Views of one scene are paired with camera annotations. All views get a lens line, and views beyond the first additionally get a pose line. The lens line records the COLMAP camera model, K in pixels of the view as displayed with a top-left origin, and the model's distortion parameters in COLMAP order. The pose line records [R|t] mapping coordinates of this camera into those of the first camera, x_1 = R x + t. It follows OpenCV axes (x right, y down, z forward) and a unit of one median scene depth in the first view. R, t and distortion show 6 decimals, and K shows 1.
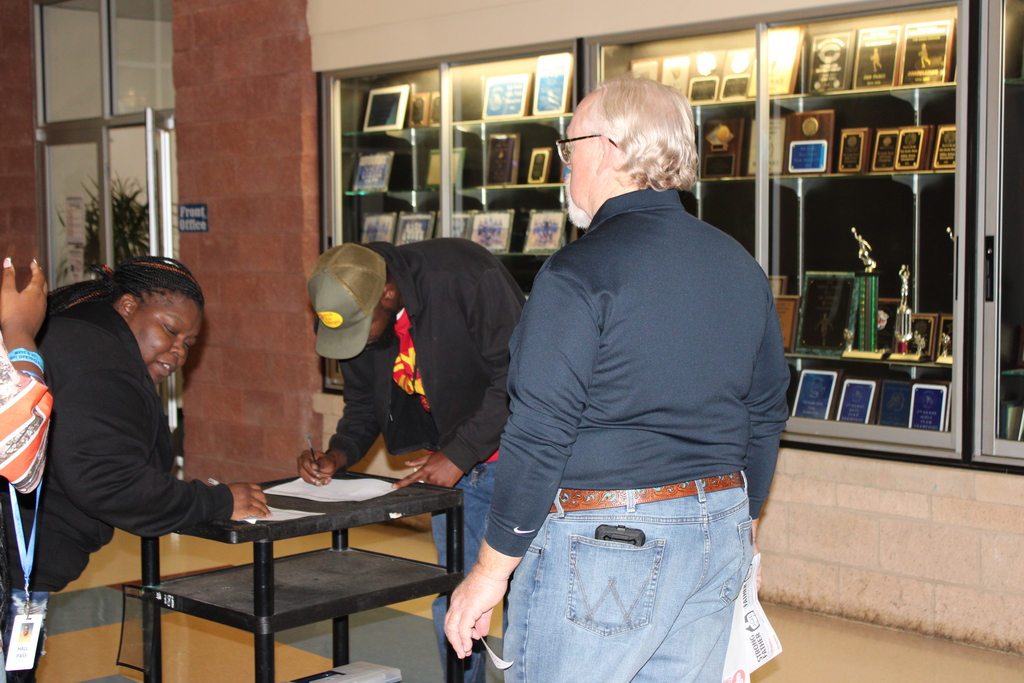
lens RADIAL K [[1642.2, 0, 471.6], [0, 1642.2, 313.7], [0, 0, 1]] dist [0.021695, 0.000000]
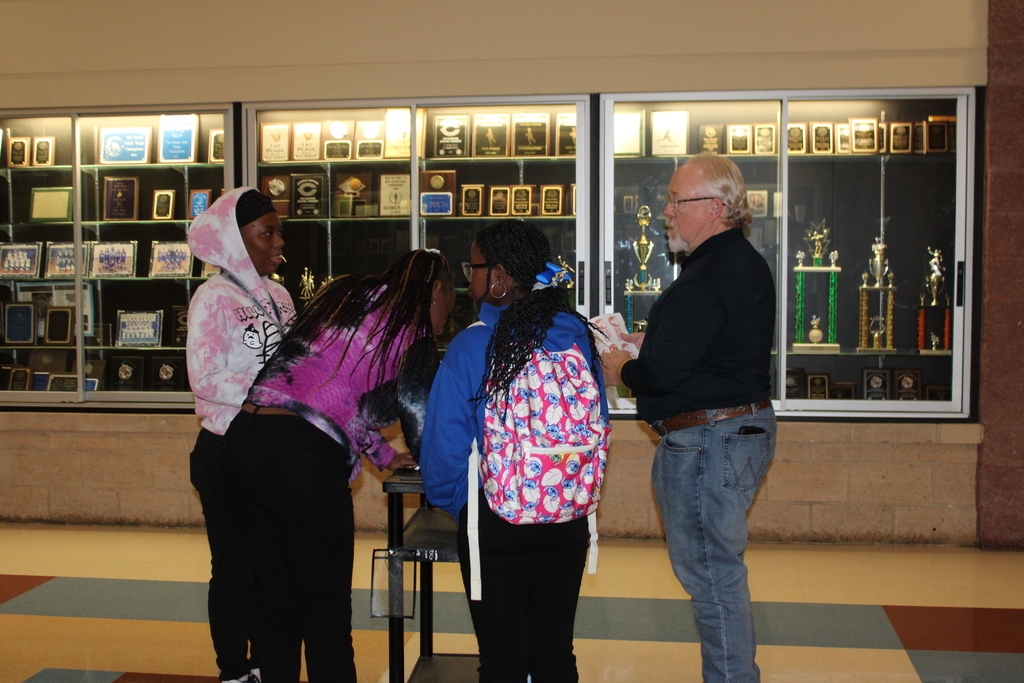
lens RADIAL K [[1296.8, 0, 515.2], [0, 1296.8, 326.4], [0, 0, 1]] dist [-0.038279, 0.000000]
pose [[0.769529, -0.028507, 0.637976, -0.427969], [0.031904, 0.999472, 0.006177, 0.001388], [-0.637815, 0.015601, 0.770032, 0.131573]]
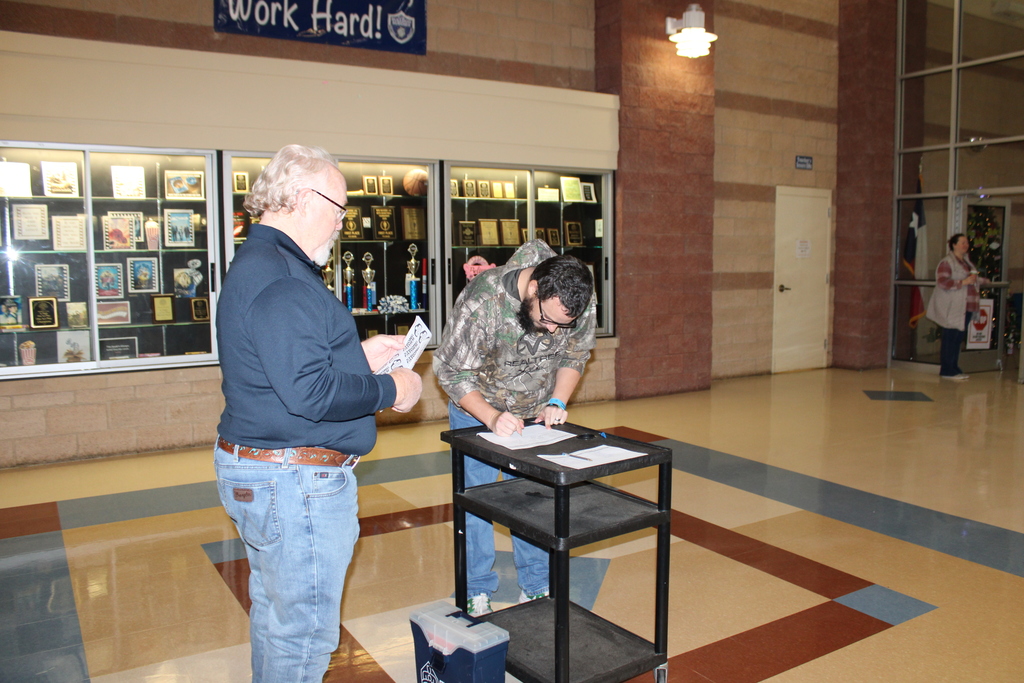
lens RADIAL K [[822.1, 0, 521.7], [0, 822.1, 337.4], [0, 0, 1]] dist [-0.135142, 0.099181]
pose [[0.181981, -0.091880, 0.979000, -0.799913], [0.063285, 0.994655, 0.081586, -0.019167], [-0.981263, 0.047109, 0.186823, 0.570340]]
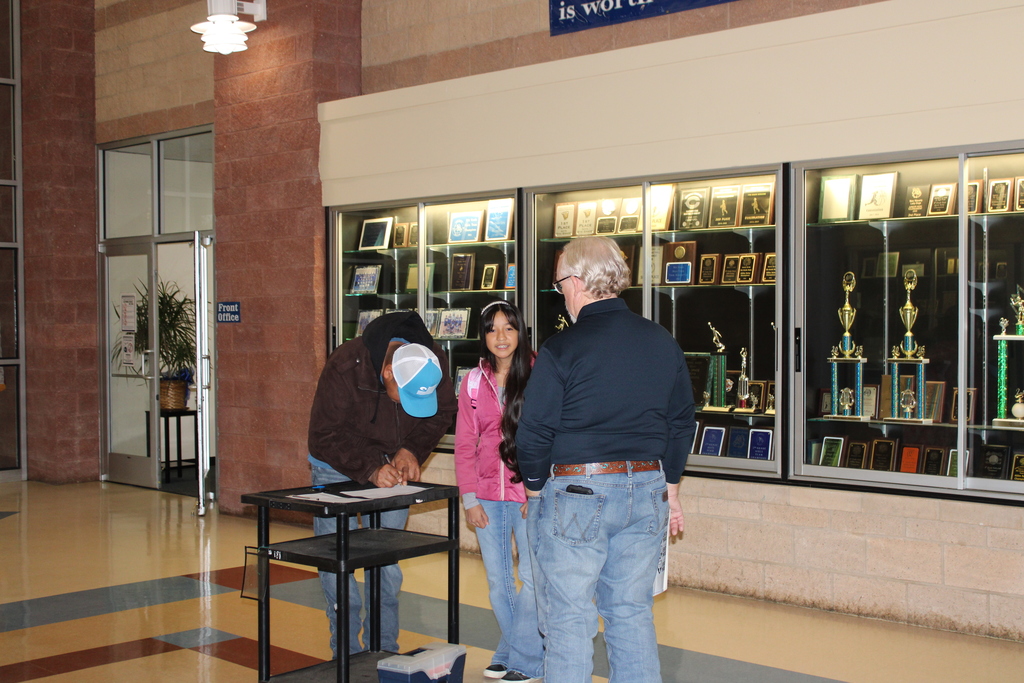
lens RADIAL K [[1336.6, 0, 521.1], [0, 1336.6, 343.0], [0, 0, 1]] dist [-0.013263, 0.000000]
pose [[0.996428, 0.002294, 0.084415, -0.032557], [0.000588, 0.999418, -0.034101, 0.006434], [-0.084444, 0.034029, 0.995847, -0.158044]]
